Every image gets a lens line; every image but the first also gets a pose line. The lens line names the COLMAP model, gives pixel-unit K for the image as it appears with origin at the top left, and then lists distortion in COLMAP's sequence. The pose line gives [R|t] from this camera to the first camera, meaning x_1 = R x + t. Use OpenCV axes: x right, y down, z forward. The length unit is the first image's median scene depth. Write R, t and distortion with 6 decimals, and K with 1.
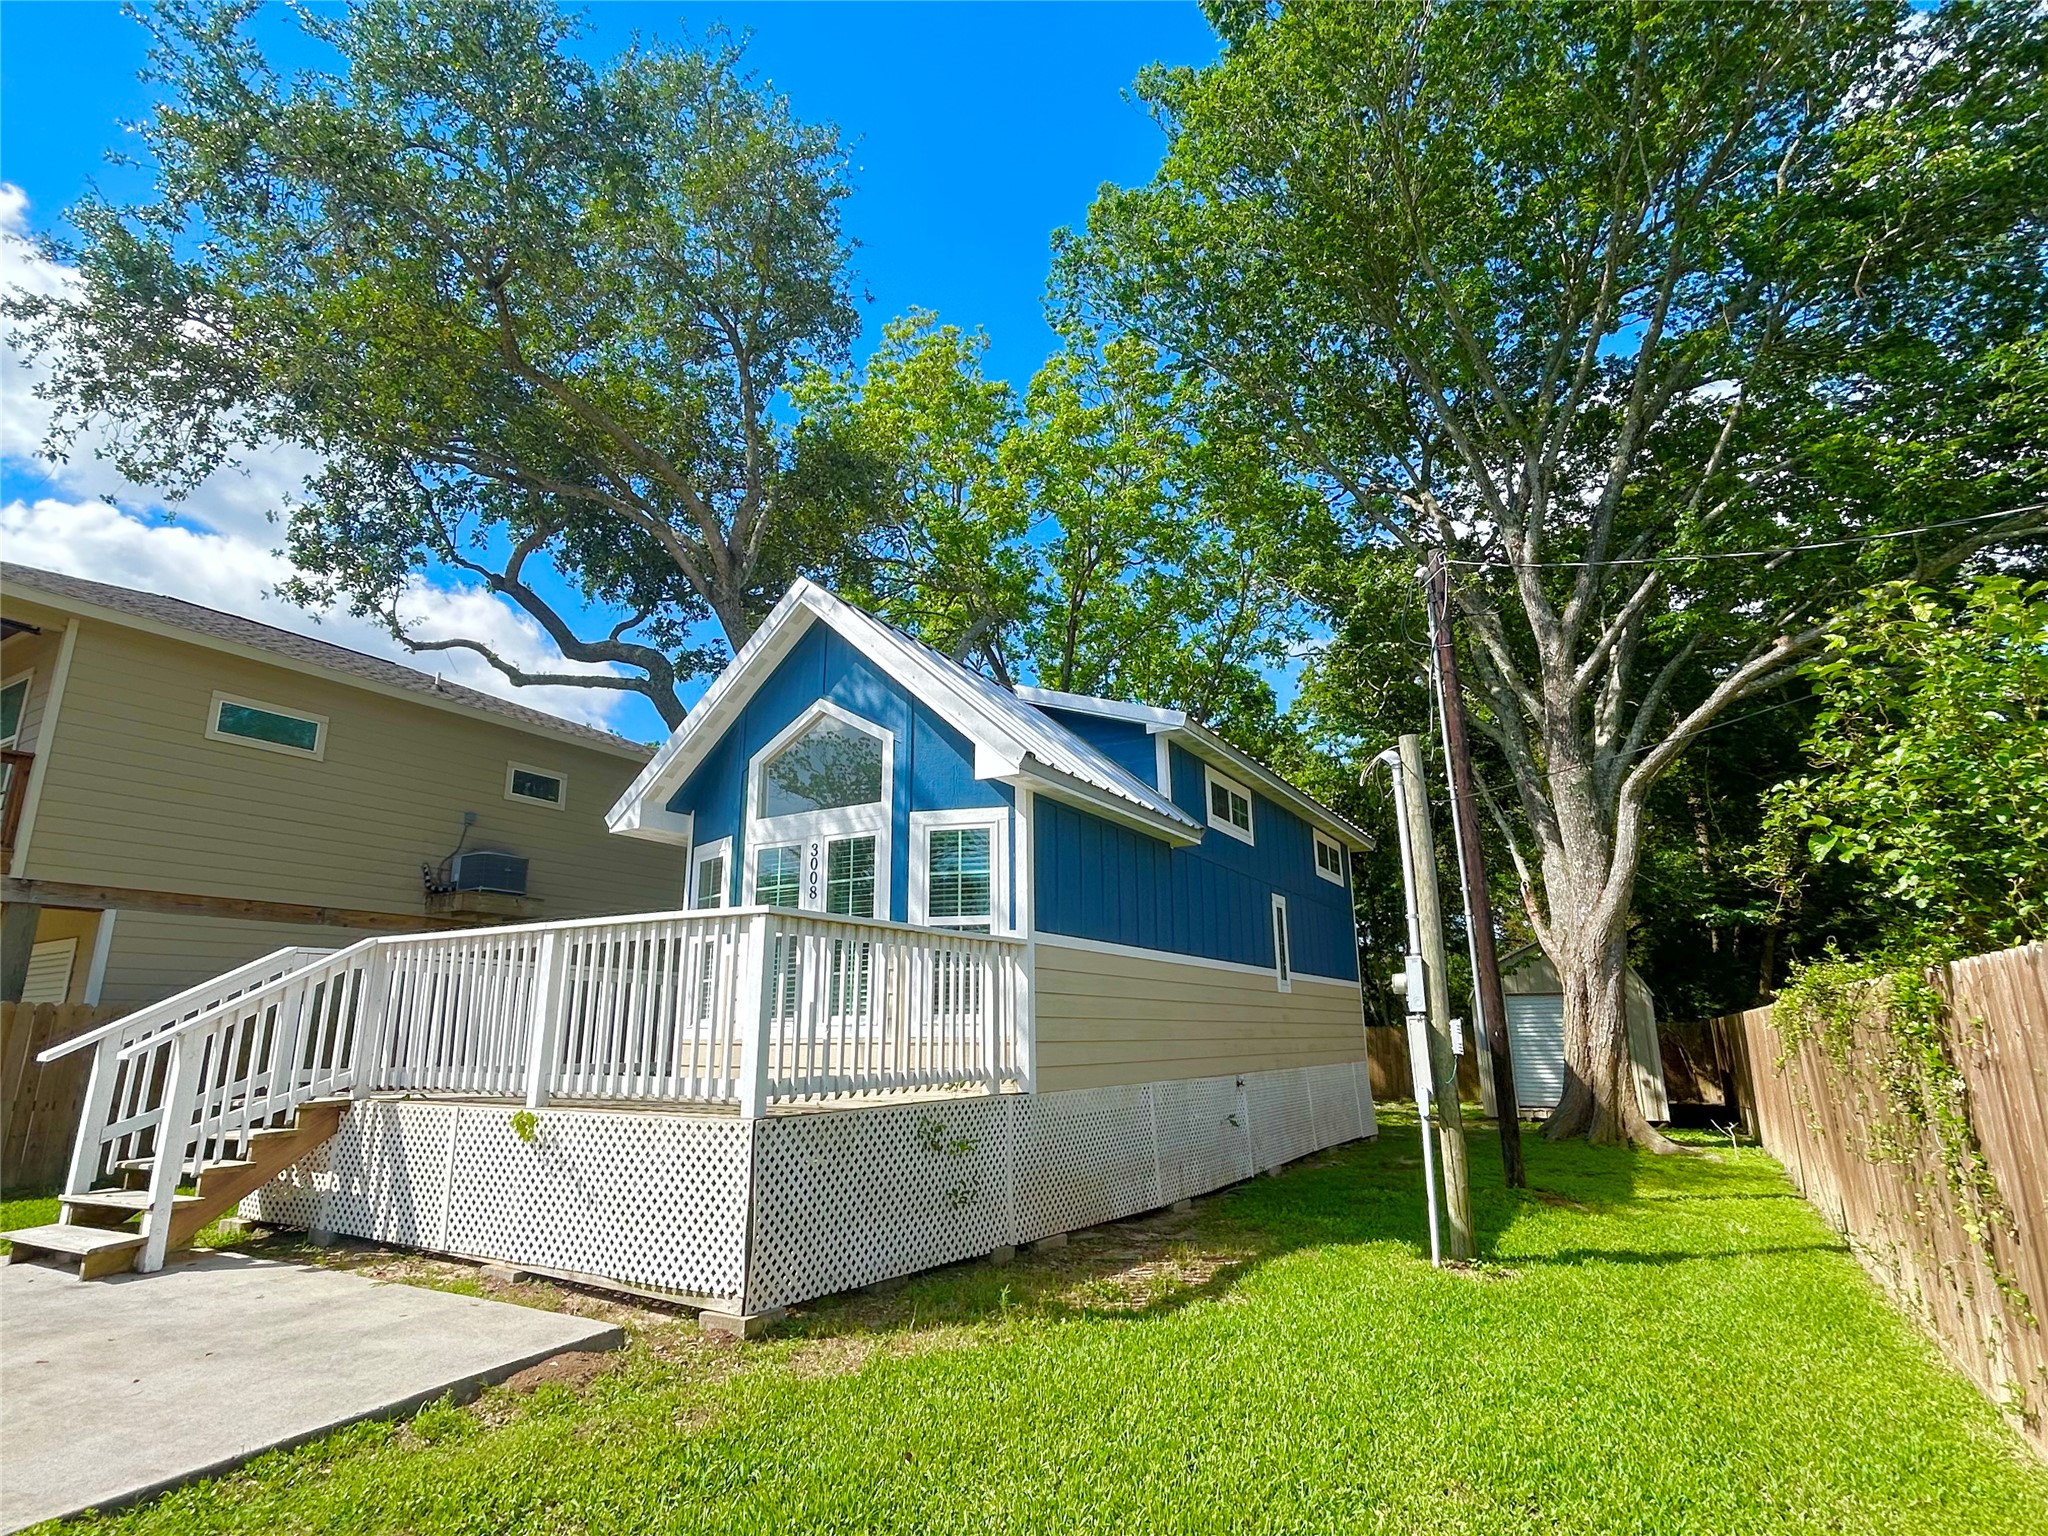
lens RADIAL K [[1065.7, 0, 980.2], [0, 1065.7, 755.5], [0, 0, 1]] dist [-0.008756, 0.005434]
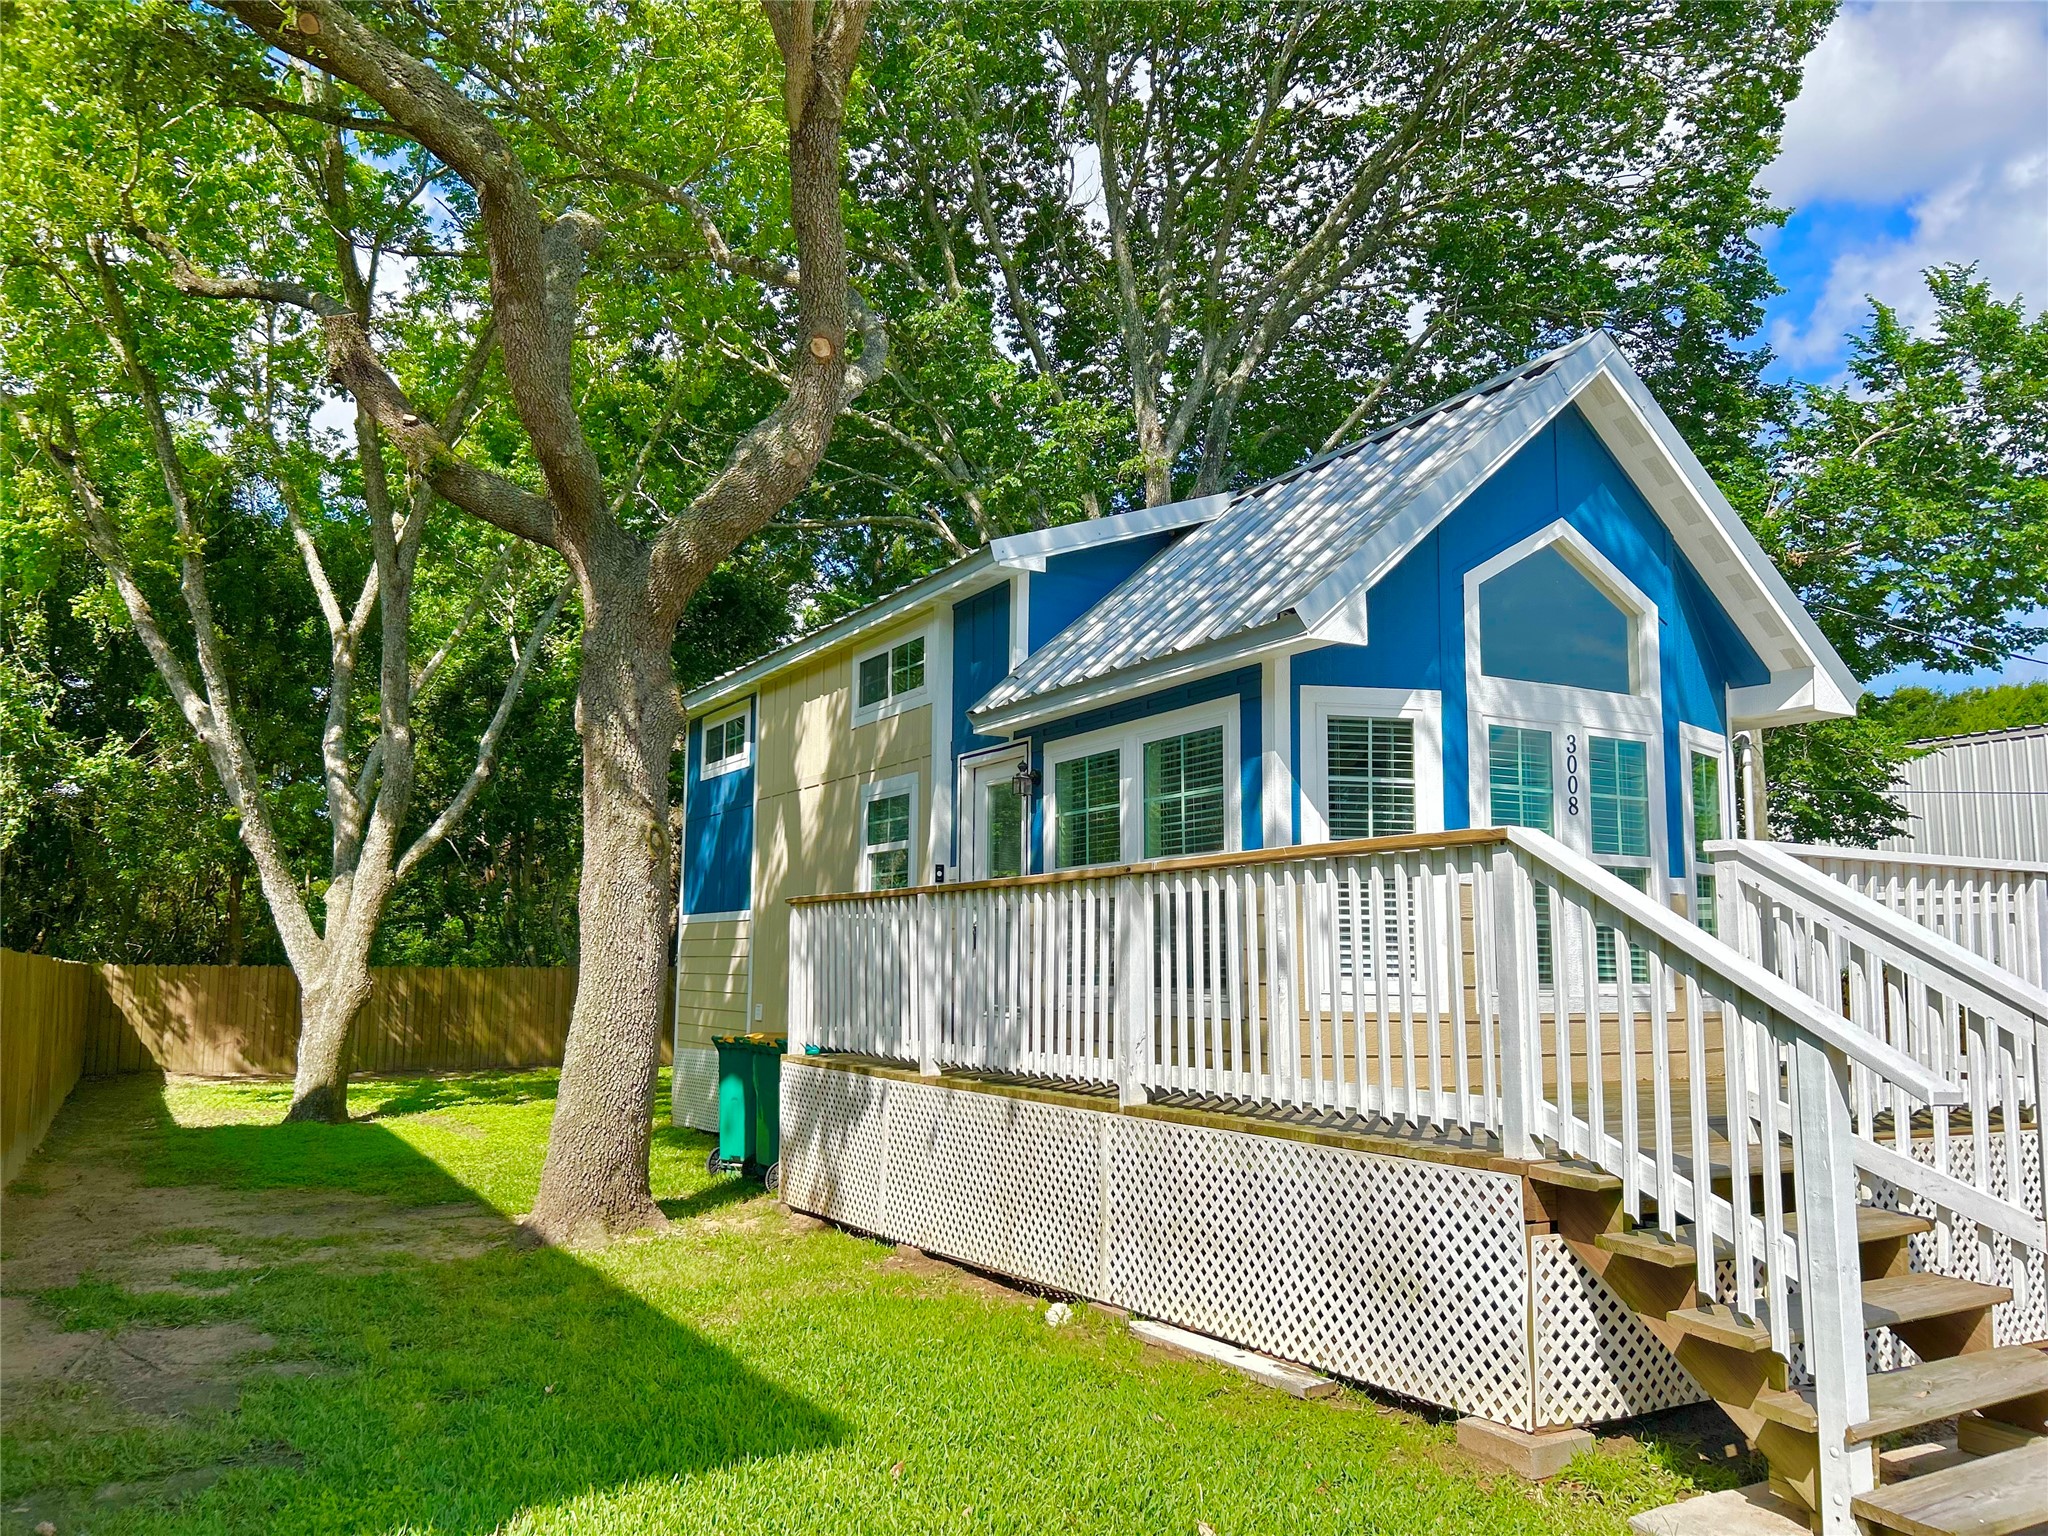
lens RADIAL K [[1541.3, 0, 1018.6], [0, 1541.3, 780.5], [0, 0, 1]] dist [0.048372, -0.054154]
pose [[0.498817, 0.113060, 0.859302, -1.197765], [-0.234928, 0.971976, 0.008489, 0.188667], [-0.834260, -0.206108, 0.511399, 0.787603]]
